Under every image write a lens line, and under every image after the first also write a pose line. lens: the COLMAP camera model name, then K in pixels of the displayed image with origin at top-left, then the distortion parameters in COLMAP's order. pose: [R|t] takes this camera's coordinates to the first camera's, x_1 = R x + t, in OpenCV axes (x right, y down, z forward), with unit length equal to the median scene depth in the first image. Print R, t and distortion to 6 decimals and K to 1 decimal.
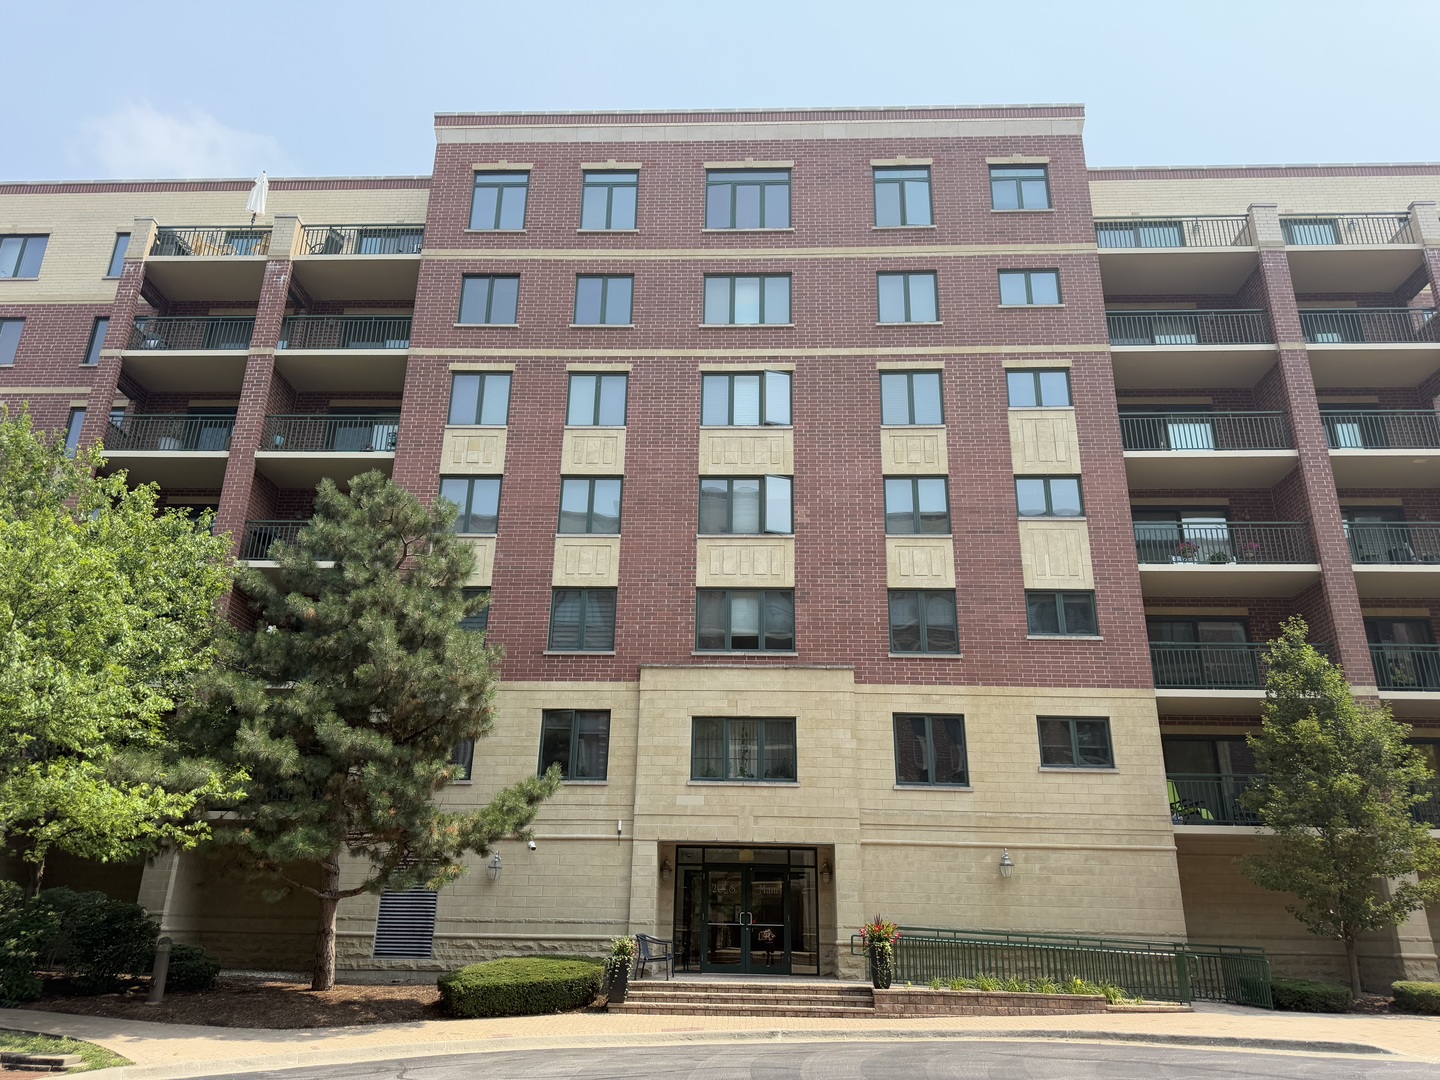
lens RADIAL K [[1009.4, 0, 718.9], [0, 1009.4, 534.2], [0, 0, 1]] dist [0.036804, -0.022717]
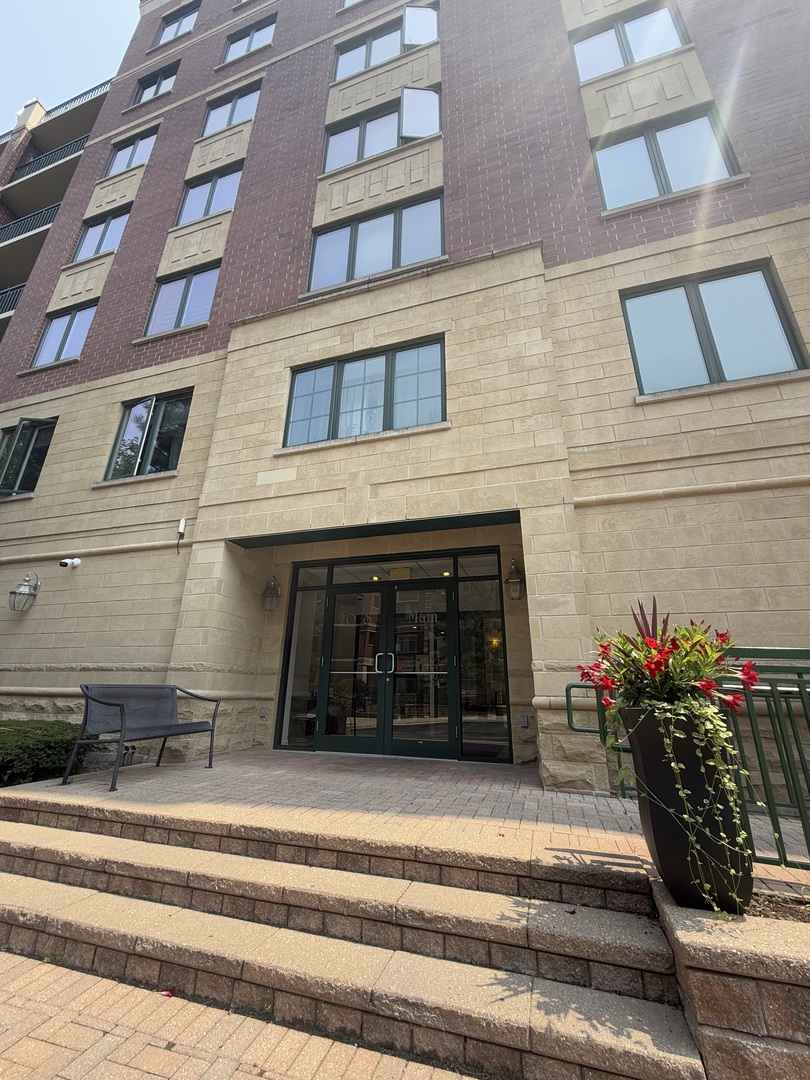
lens RADIAL K [[428.5, 0, 404.0], [0, 428.5, 544.6], [0, 0, 1]] dist [-0.001299, 0.000016]
pose [[0.965813, -0.087456, -0.244044, 0.108141], [0.095898, 0.995128, 0.022906, 0.308855], [0.240851, -0.045526, 0.969494, 0.769997]]
